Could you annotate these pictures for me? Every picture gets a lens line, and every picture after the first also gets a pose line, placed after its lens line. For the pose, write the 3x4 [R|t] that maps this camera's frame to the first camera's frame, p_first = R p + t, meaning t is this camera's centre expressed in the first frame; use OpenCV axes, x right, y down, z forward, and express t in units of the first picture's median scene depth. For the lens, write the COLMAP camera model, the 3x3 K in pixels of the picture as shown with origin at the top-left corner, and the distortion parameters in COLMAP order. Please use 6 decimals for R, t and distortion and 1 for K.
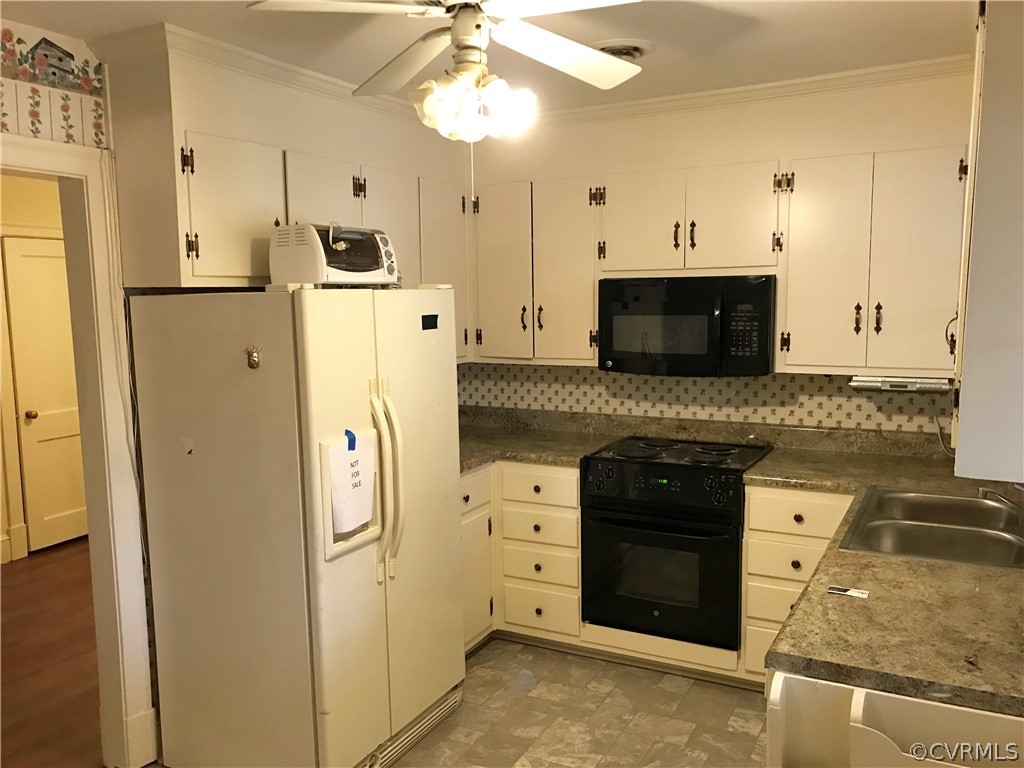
lens RADIAL K [[846.6, 0, 509.4], [0, 846.6, 392.2], [0, 0, 1]] dist [0.065404, -0.080757]
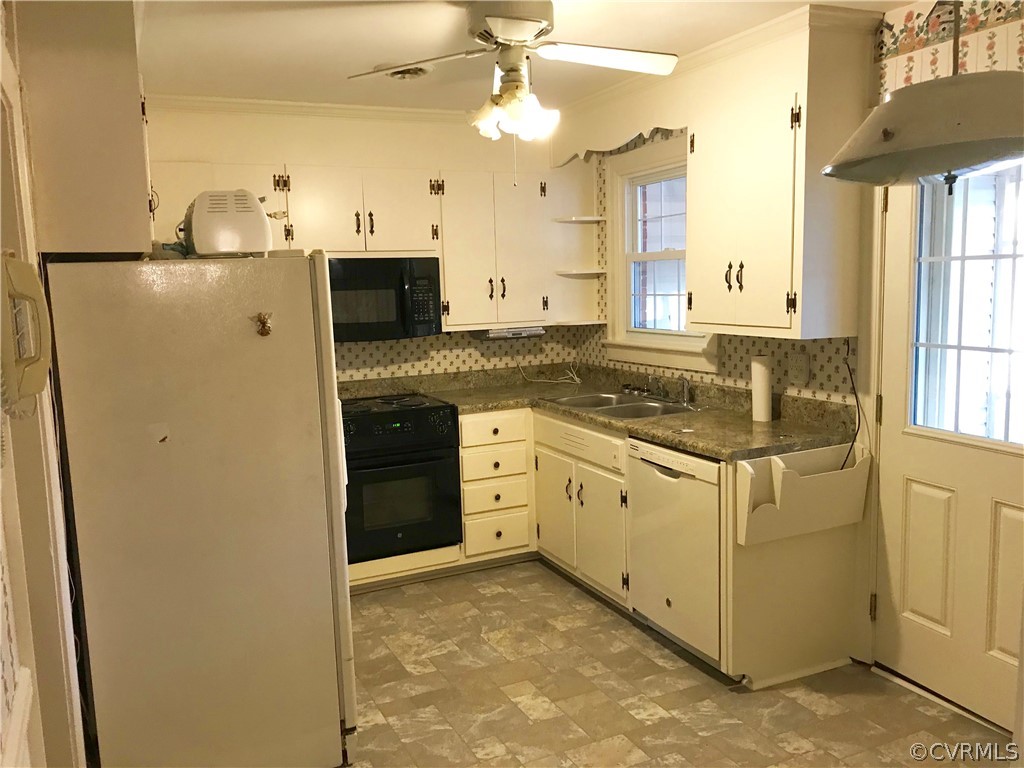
lens RADIAL K [[846.6, 0, 513.2], [0, 846.6, 379.1], [0, 0, 1]] dist [0.065404, -0.080757]
pose [[0.584362, -0.099619, 0.805355, -0.683220], [0.117536, 0.992362, 0.037467, 0.013627], [-0.802936, 0.072764, 0.591607, 0.145224]]
